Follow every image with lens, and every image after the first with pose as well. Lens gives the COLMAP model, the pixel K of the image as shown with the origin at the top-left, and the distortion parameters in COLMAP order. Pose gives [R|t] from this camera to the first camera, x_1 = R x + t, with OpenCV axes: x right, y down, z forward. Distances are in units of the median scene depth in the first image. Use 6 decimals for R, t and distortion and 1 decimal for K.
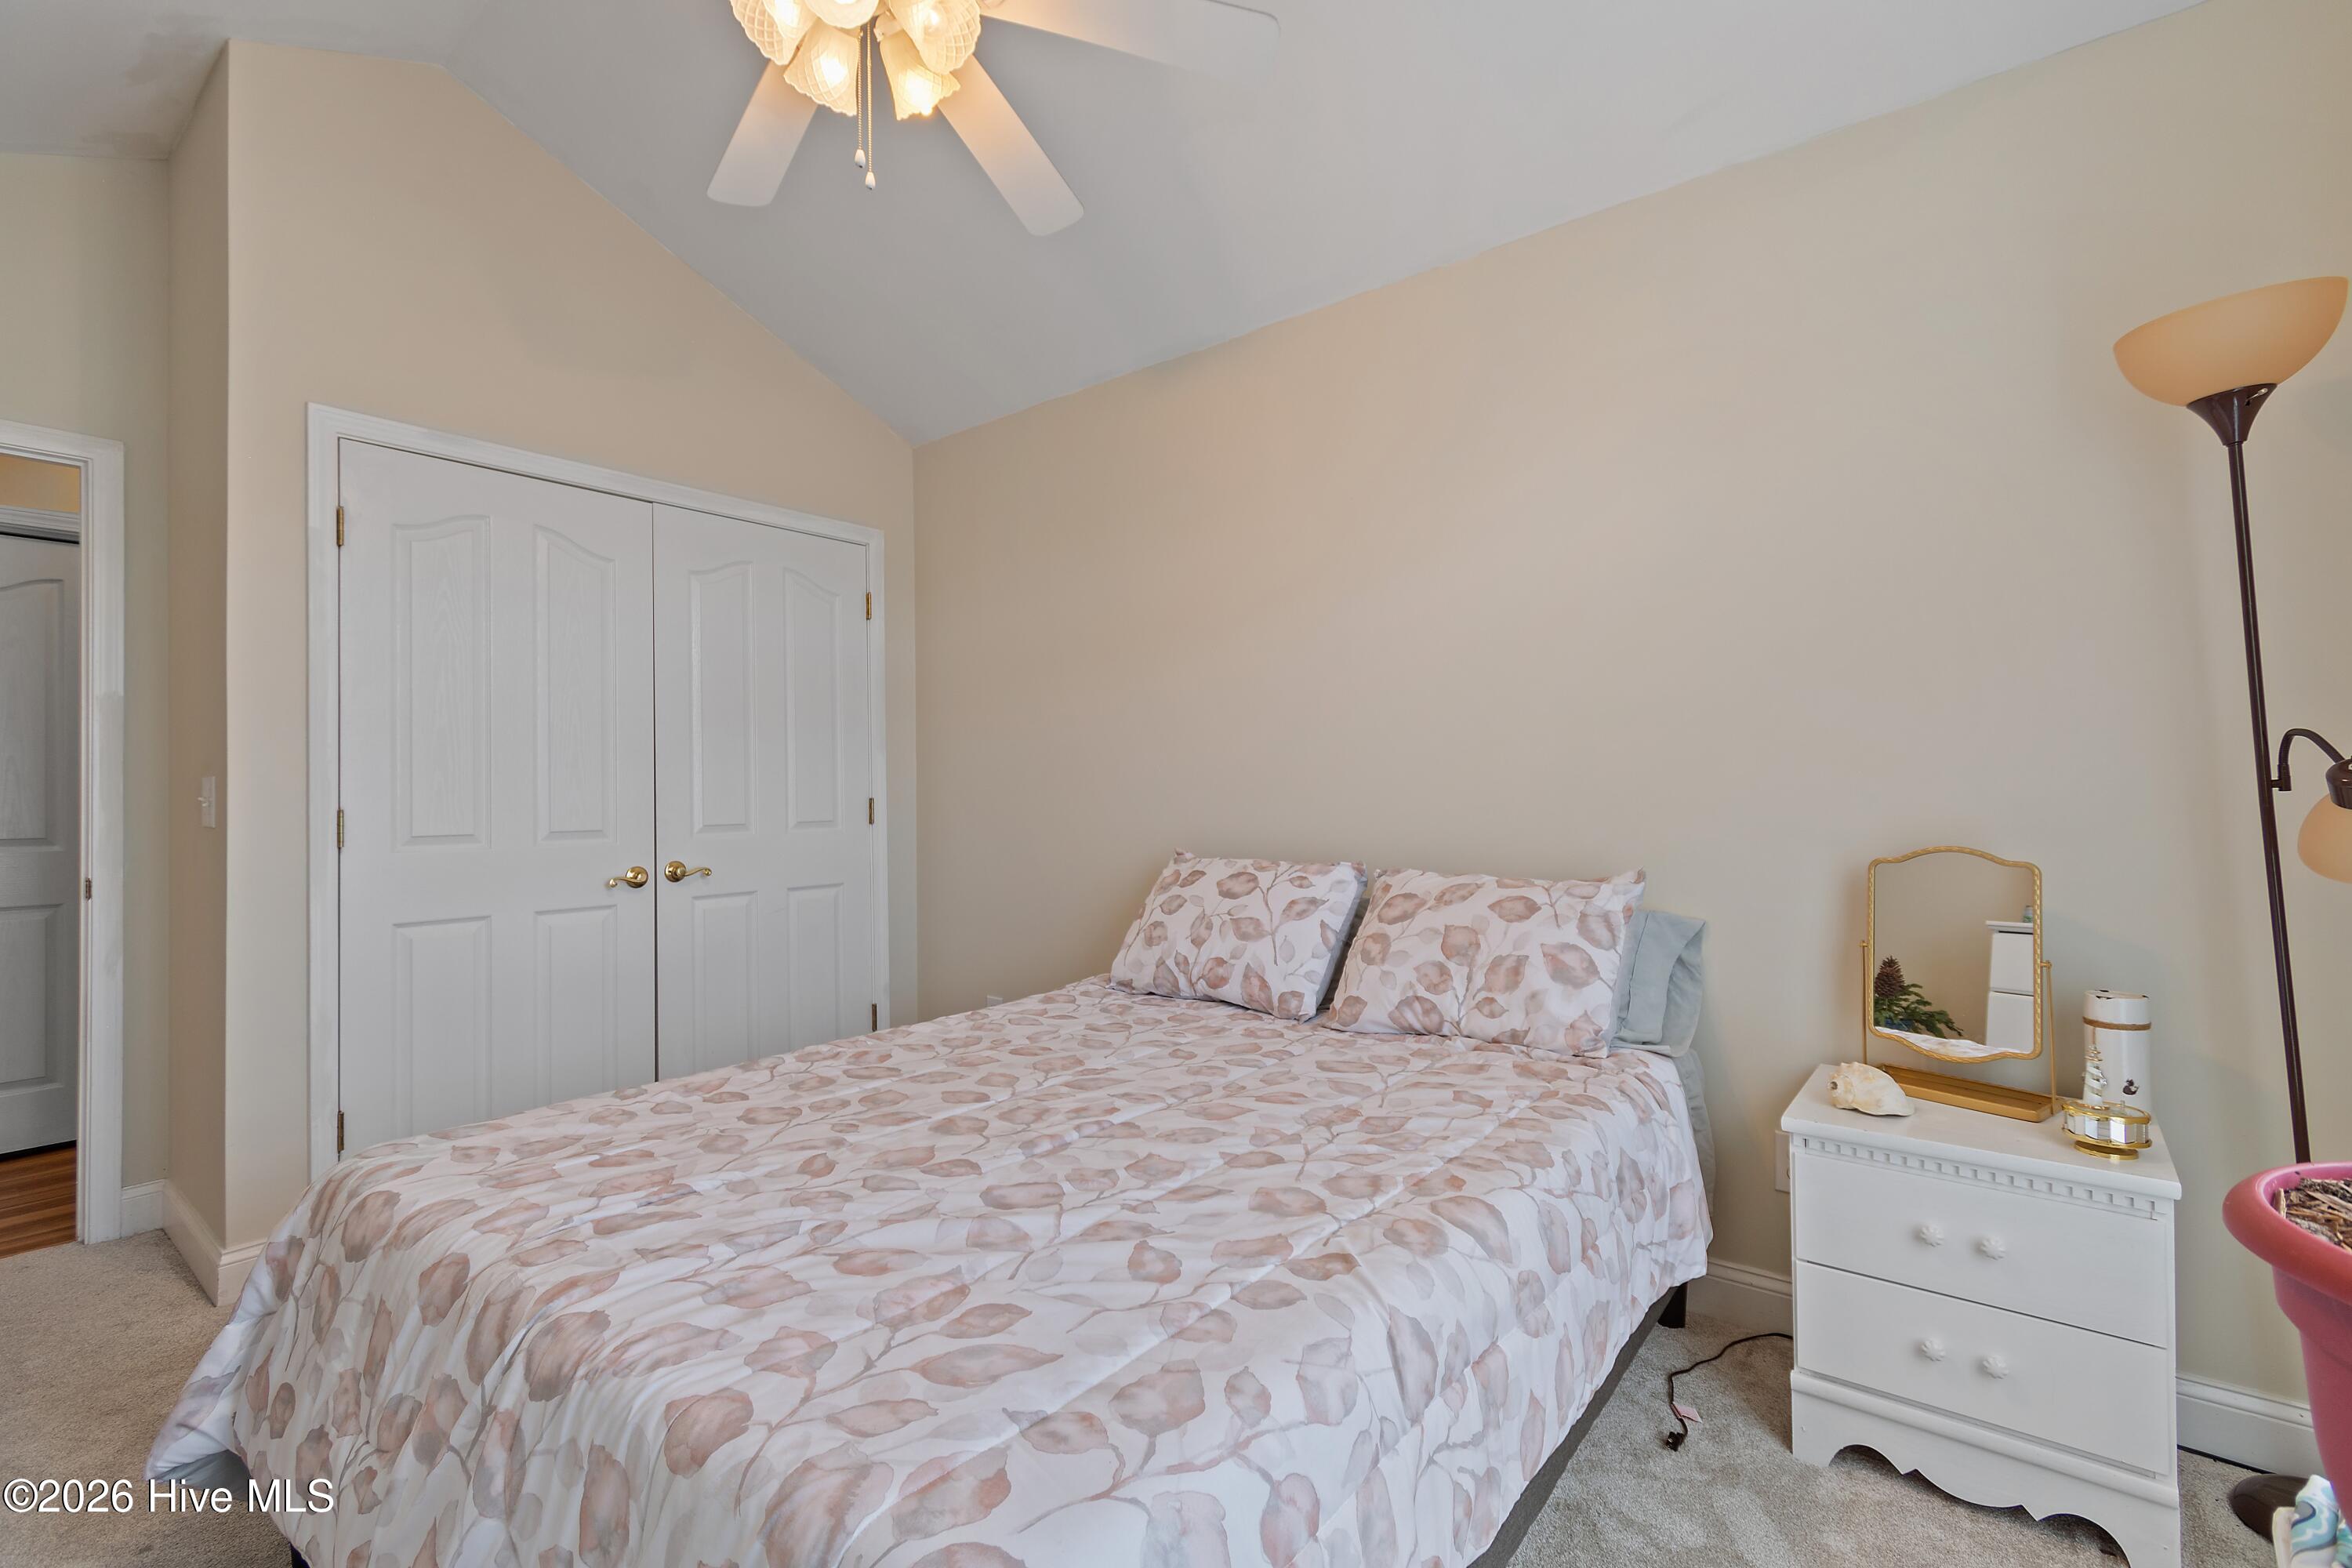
lens RADIAL K [[1038.6, 0, 1178.0], [0, 1038.6, 781.1], [0, 0, 1]] dist [0.004714, -0.000221]
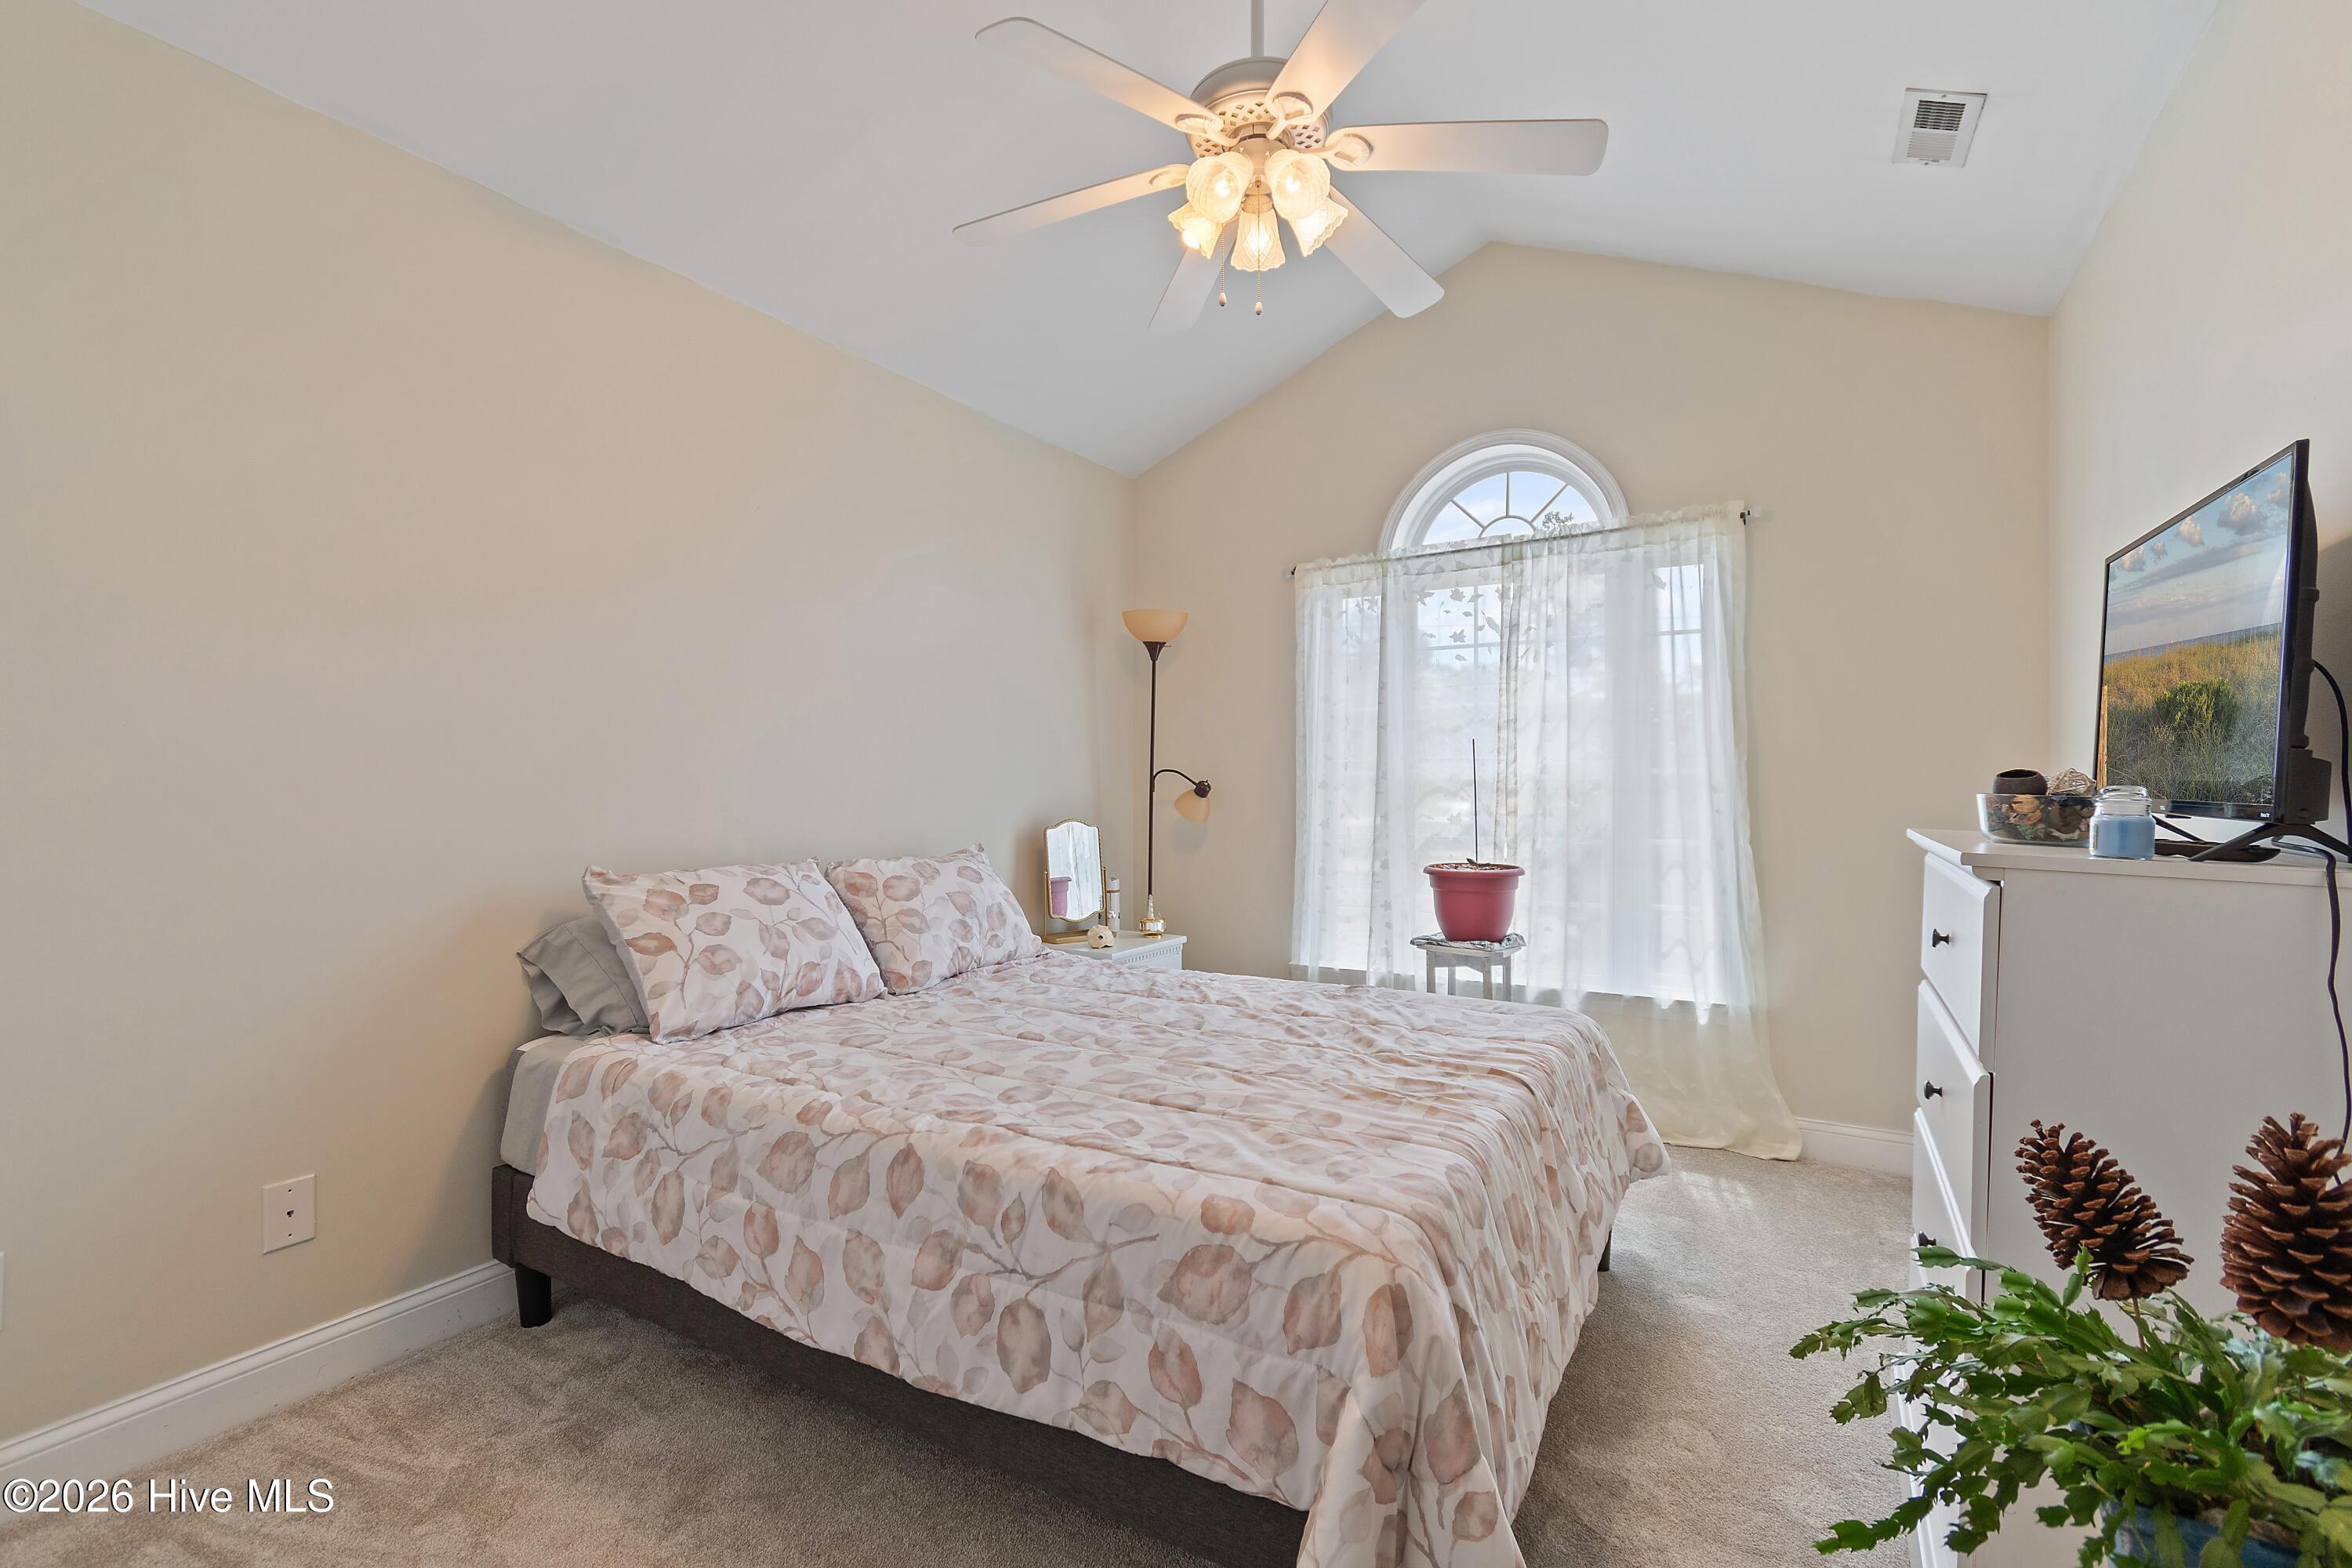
lens RADIAL K [[1038.6, 0, 1178.0], [0, 1038.6, 781.1], [0, 0, 1]] dist [0.004714, -0.000221]
pose [[-0.135047, 0.014422, 0.990734, -1.080431], [-0.003402, 0.999881, -0.015019, 0.013708], [-0.990833, -0.005399, -0.134982, 0.868936]]
